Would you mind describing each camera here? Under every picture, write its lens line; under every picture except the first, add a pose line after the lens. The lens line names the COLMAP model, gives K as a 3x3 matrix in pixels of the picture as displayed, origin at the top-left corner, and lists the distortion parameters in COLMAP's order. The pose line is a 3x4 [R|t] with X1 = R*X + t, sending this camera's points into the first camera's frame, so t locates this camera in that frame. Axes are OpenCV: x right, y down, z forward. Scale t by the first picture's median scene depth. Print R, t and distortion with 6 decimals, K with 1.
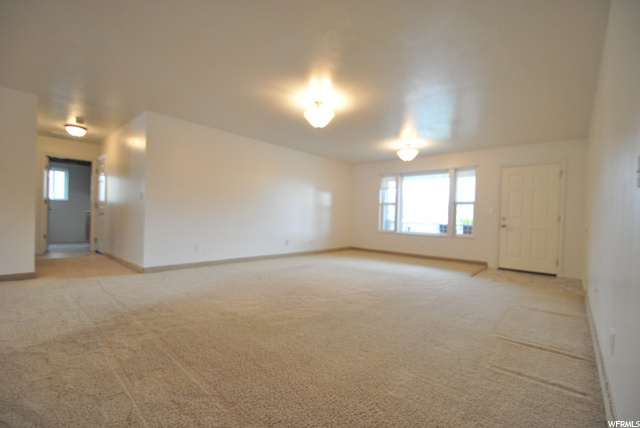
lens RADIAL K [[286.0, 0, 339.7], [0, 286.0, 221.8], [0, 0, 1]] dist [-0.002042, -0.000323]
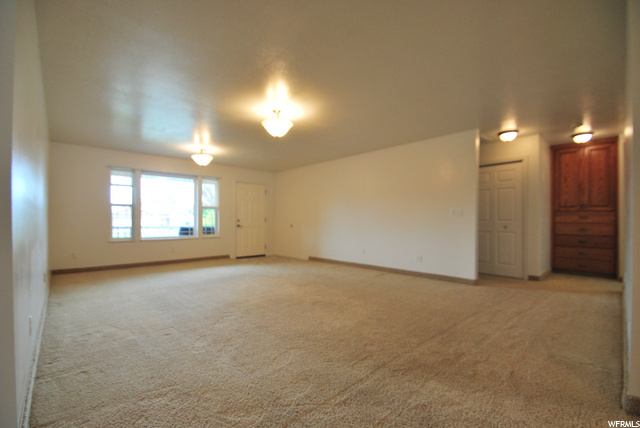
lens RADIAL K [[282.7, 0, 317.4], [0, 282.7, 219.8], [0, 0, 1]] dist [-0.009691, -0.000483]
pose [[0.109585, -0.015211, 0.993861, -0.622938], [0.024640, 0.999617, 0.012582, -0.019010], [-0.993672, 0.023110, 0.109918, 0.422641]]
